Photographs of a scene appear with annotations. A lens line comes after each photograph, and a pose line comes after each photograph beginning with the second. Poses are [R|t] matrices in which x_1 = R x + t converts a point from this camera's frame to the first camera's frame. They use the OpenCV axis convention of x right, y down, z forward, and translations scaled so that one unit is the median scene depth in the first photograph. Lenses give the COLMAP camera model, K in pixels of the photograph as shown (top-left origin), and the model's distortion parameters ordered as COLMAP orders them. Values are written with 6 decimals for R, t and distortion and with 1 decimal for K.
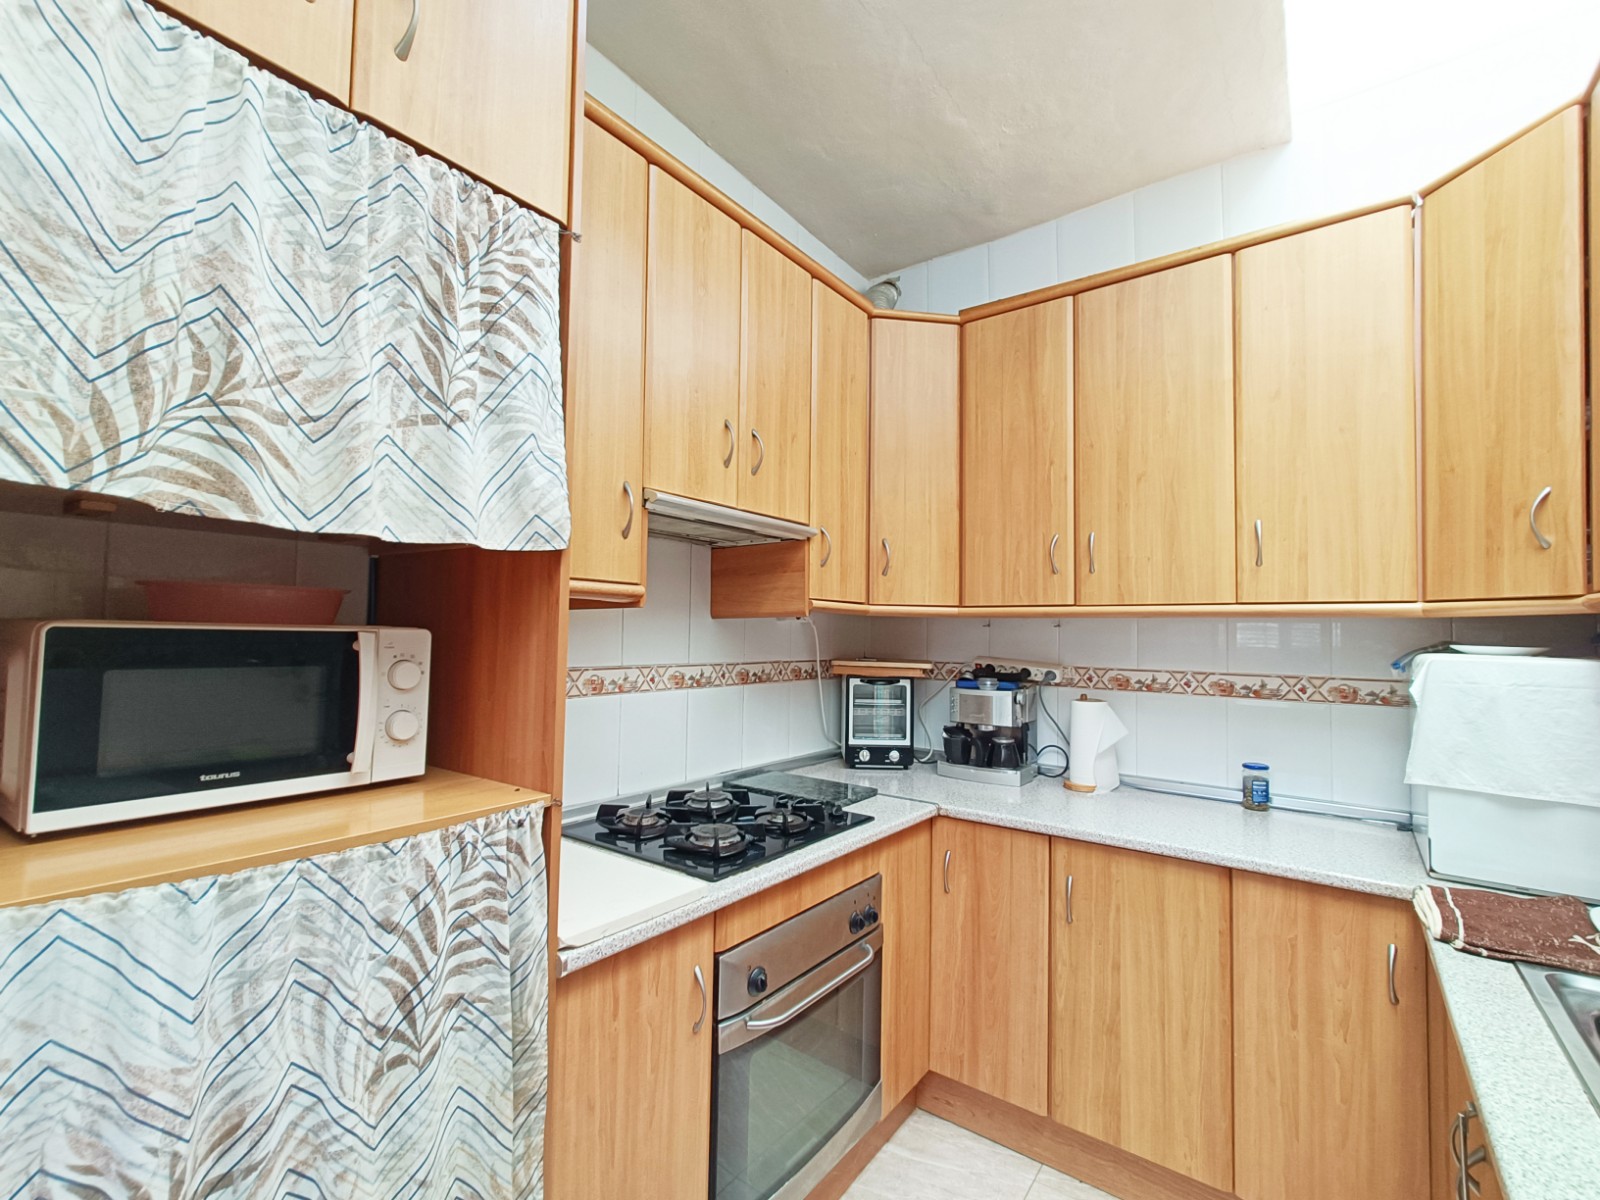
lens RADIAL K [[712.9, 0, 802.4], [0, 712.9, 603.6], [0, 0, 1]] dist [0.006372, -0.004530]
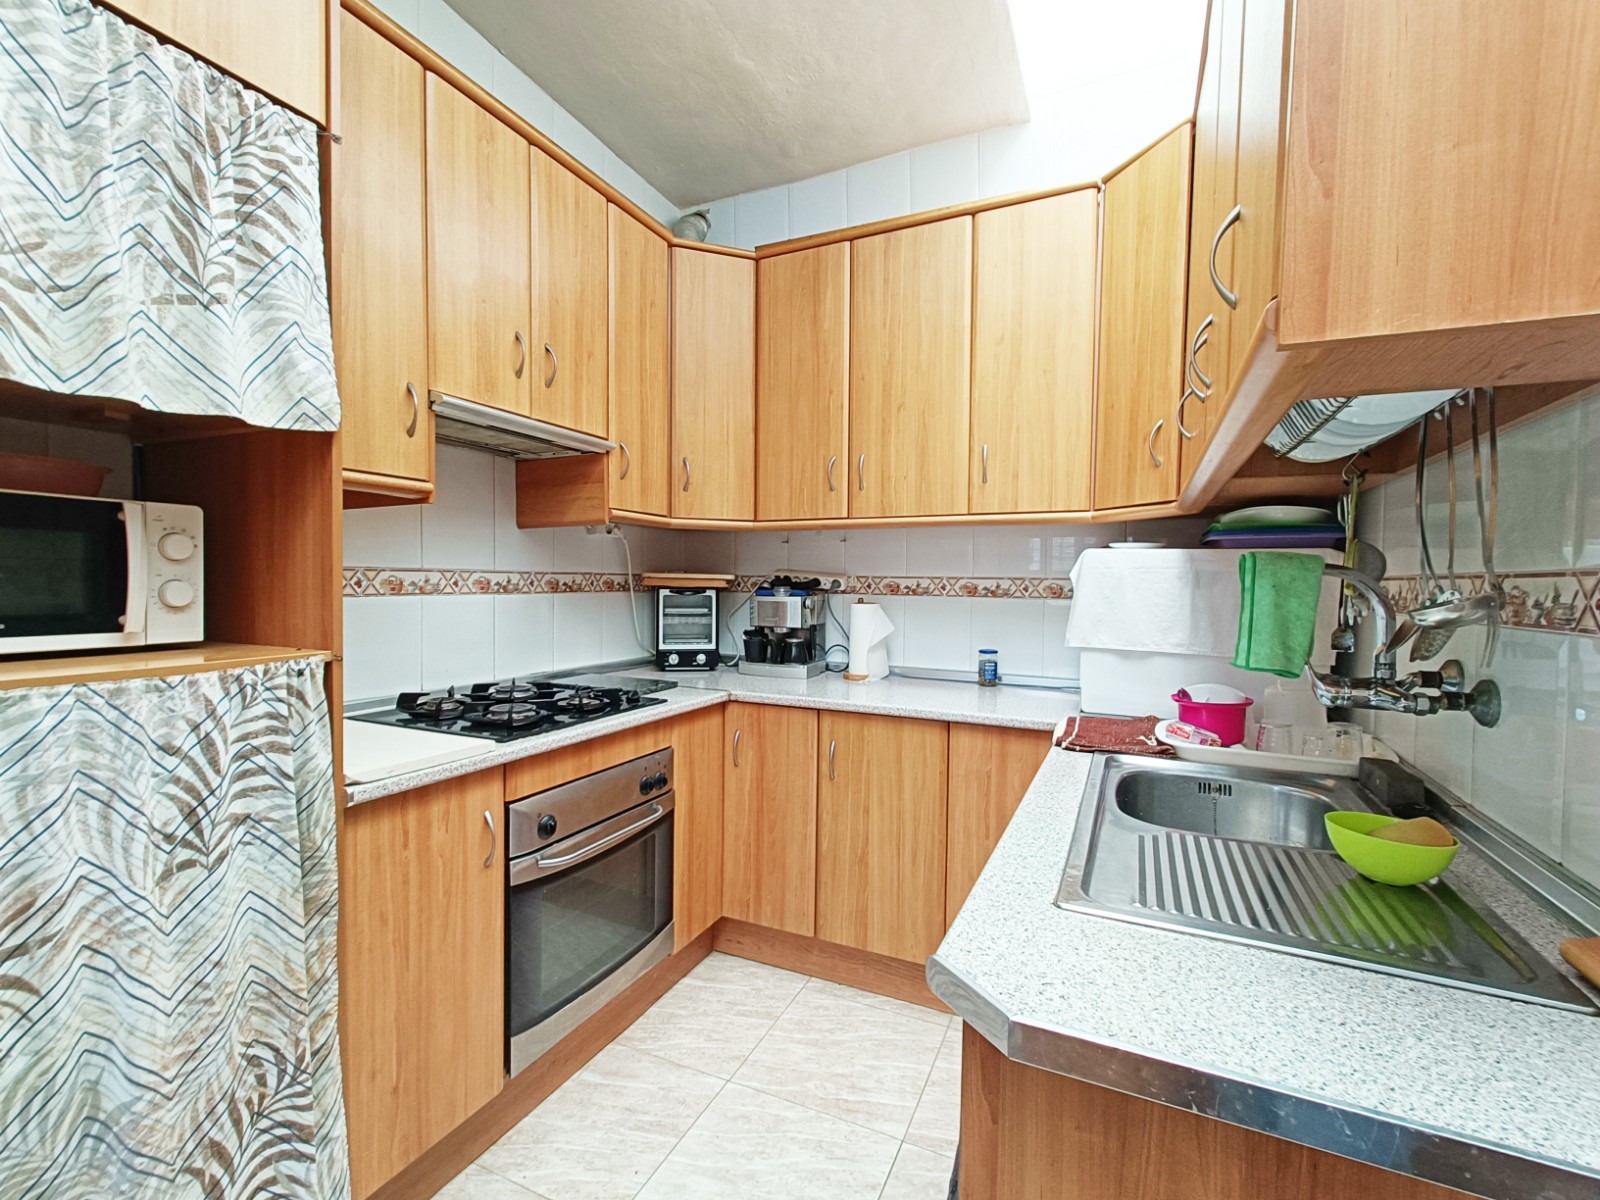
lens RADIAL K [[712.9, 0, 802.2], [0, 712.9, 600.8], [0, 0, 1]] dist [0.006372, -0.004530]
pose [[0.980142, -0.011589, 0.197958, 0.097090], [-0.002953, 0.997327, 0.073009, 0.064201], [-0.198275, -0.072144, 0.977488, -0.155219]]
